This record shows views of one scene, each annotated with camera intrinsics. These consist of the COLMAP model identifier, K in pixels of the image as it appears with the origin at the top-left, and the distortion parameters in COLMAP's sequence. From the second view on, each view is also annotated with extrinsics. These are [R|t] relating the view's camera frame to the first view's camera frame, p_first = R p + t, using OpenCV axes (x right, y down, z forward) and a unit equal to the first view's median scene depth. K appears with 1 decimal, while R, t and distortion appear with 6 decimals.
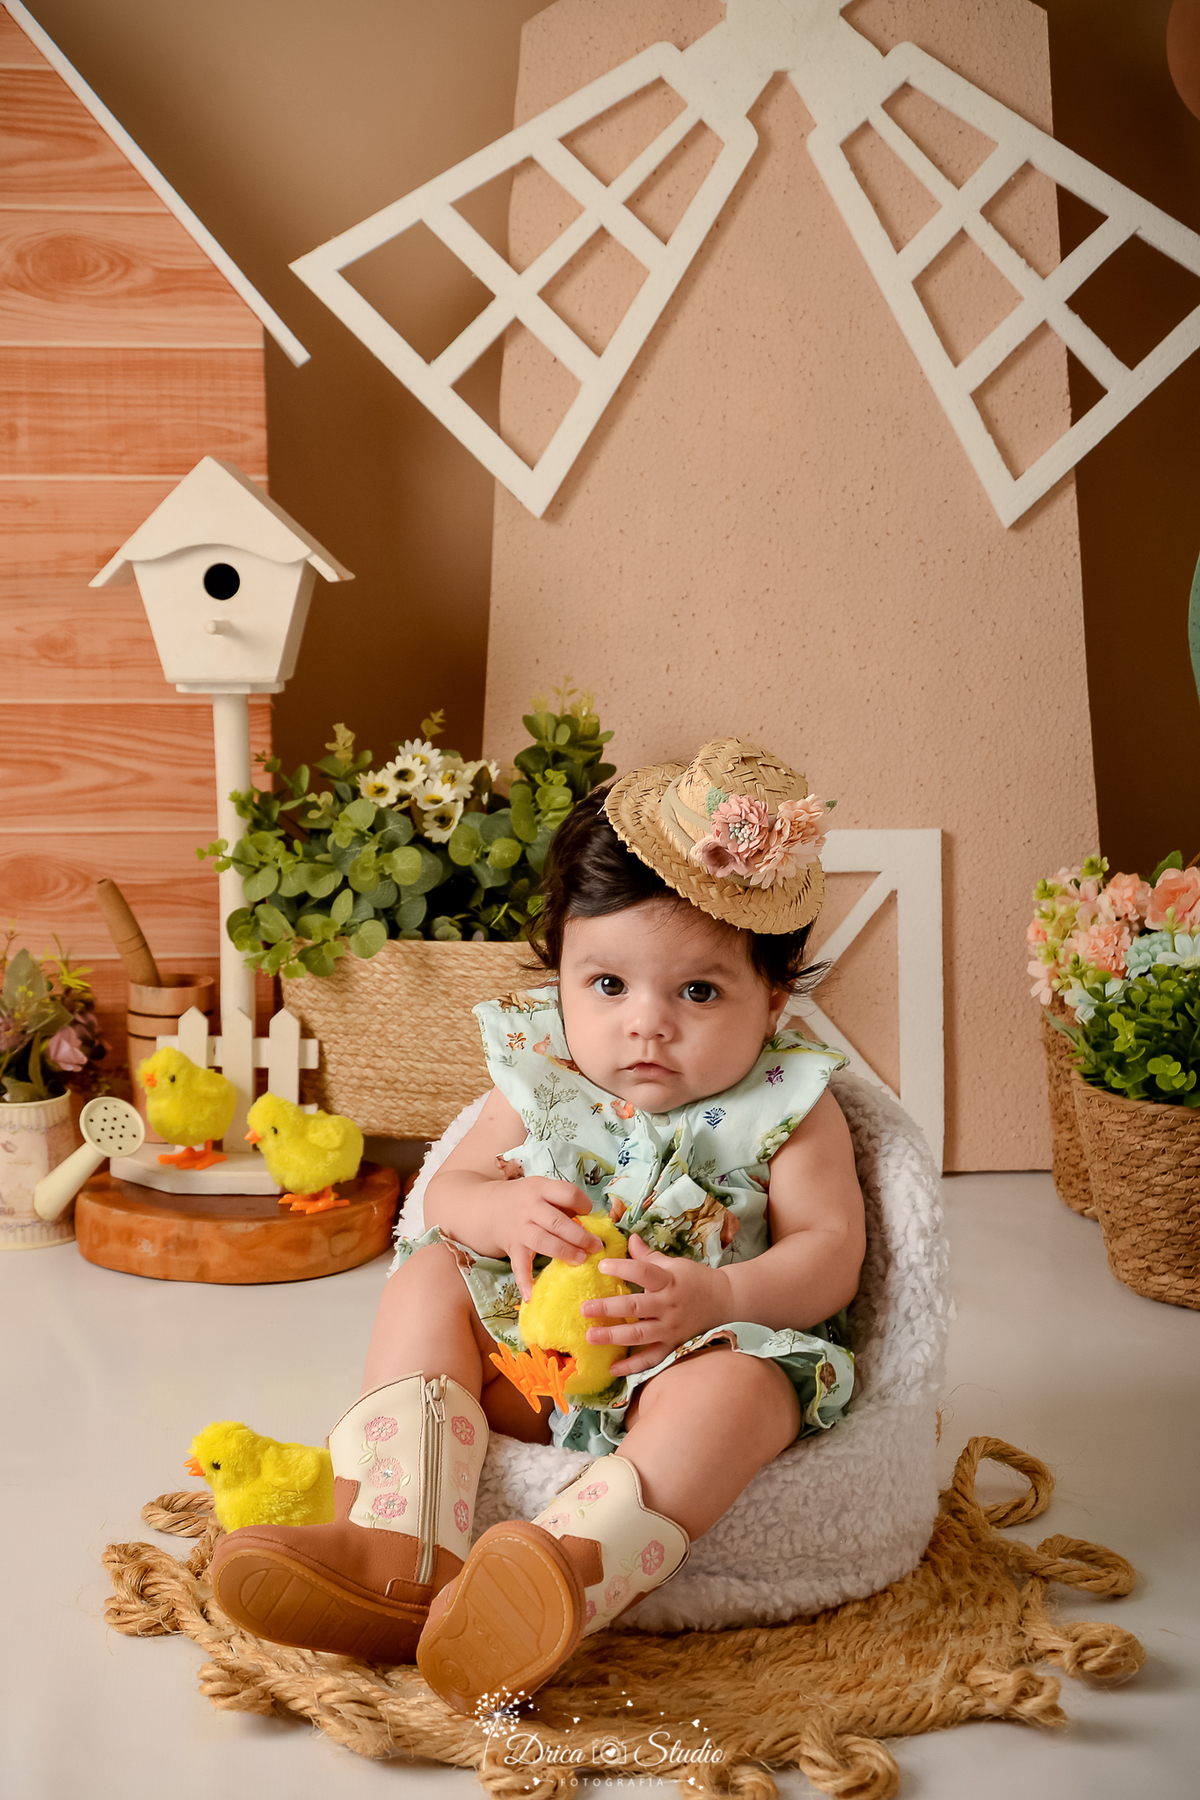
lens RADIAL K [[3083.5, 0, 622.8], [0, 3083.5, 946.3], [0, 0, 1]] dist [0.285575, 0.000000]
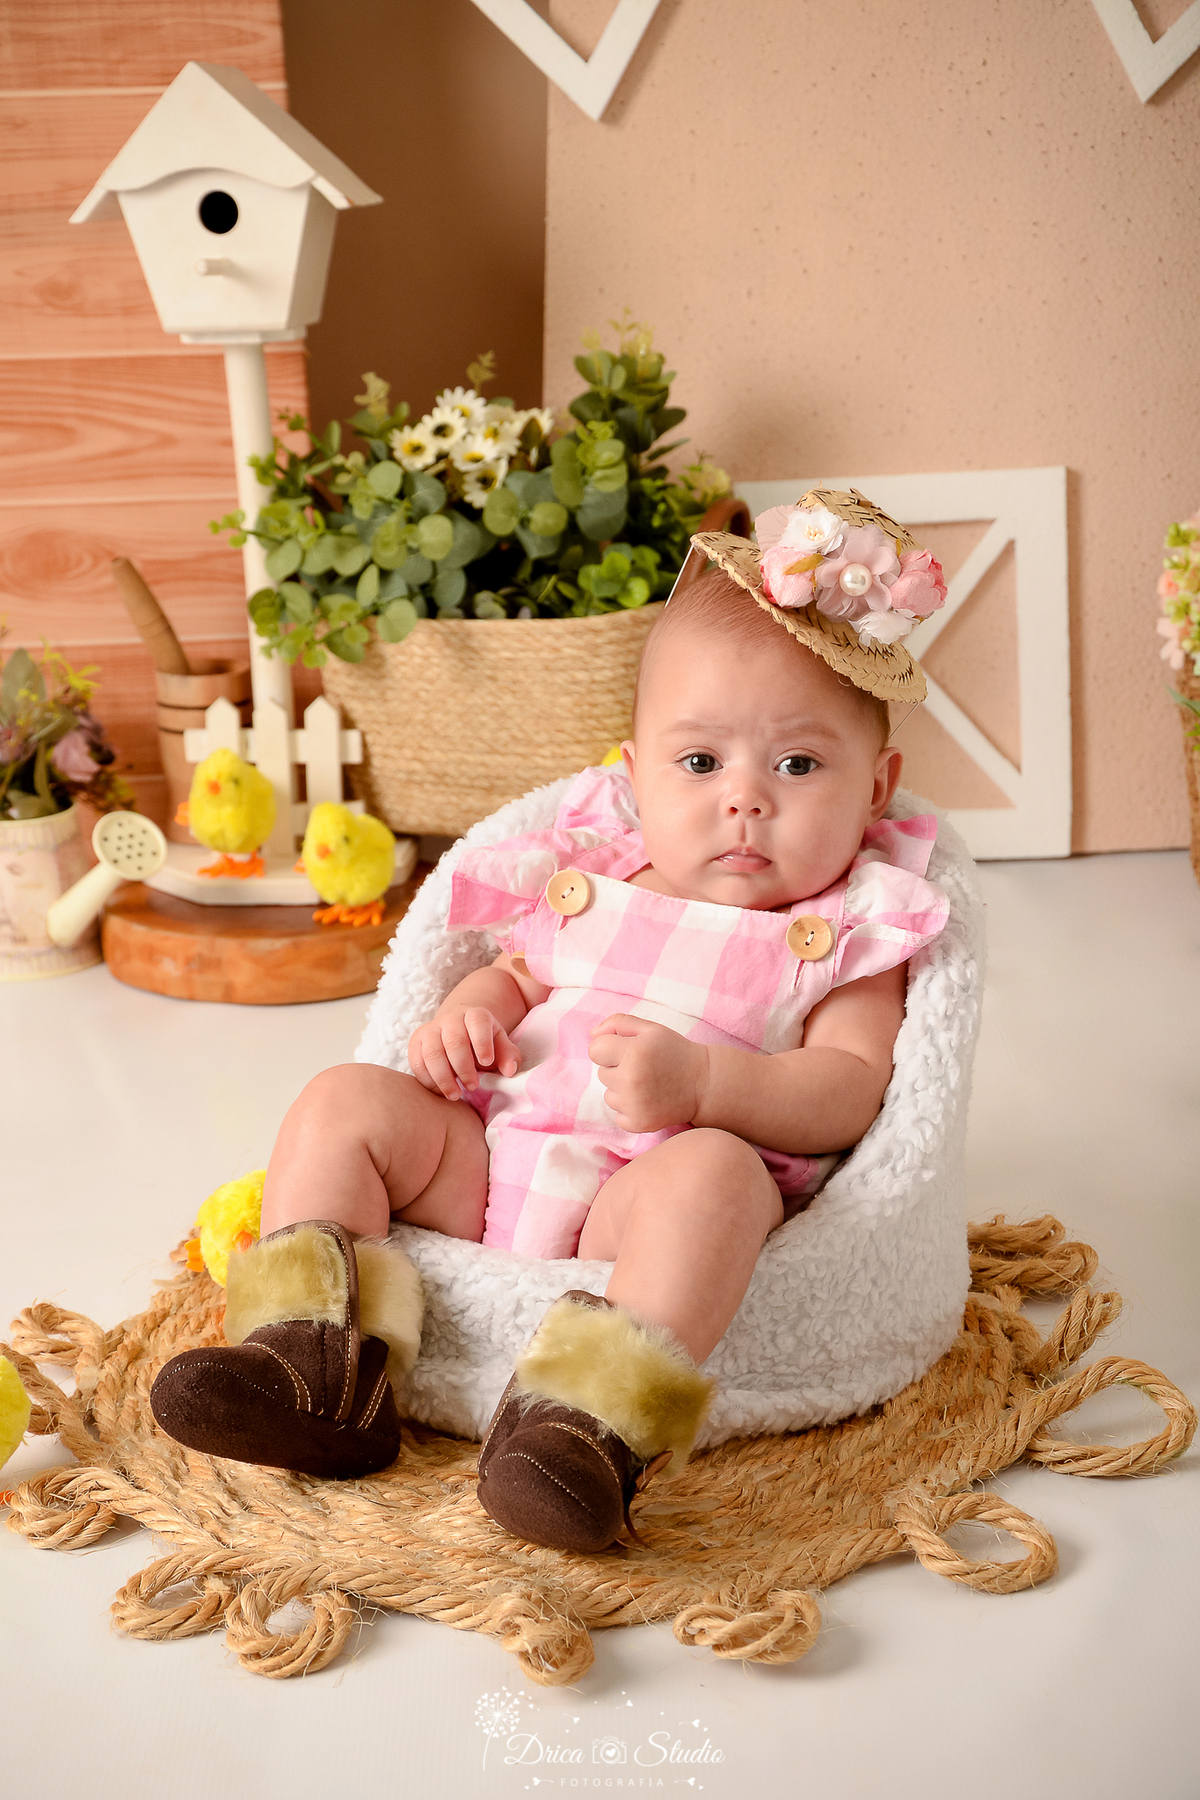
lens RADIAL K [[3003.1, 0, 606.6], [0, 3003.1, 913.7], [0, 0, 1]] dist [0.317879, 0.000000]
pose [[0.995300, -0.018058, -0.095137, 0.056663], [0.029177, 0.992725, 0.116815, -0.017729], [0.092336, -0.119042, 0.988586, 0.124286]]
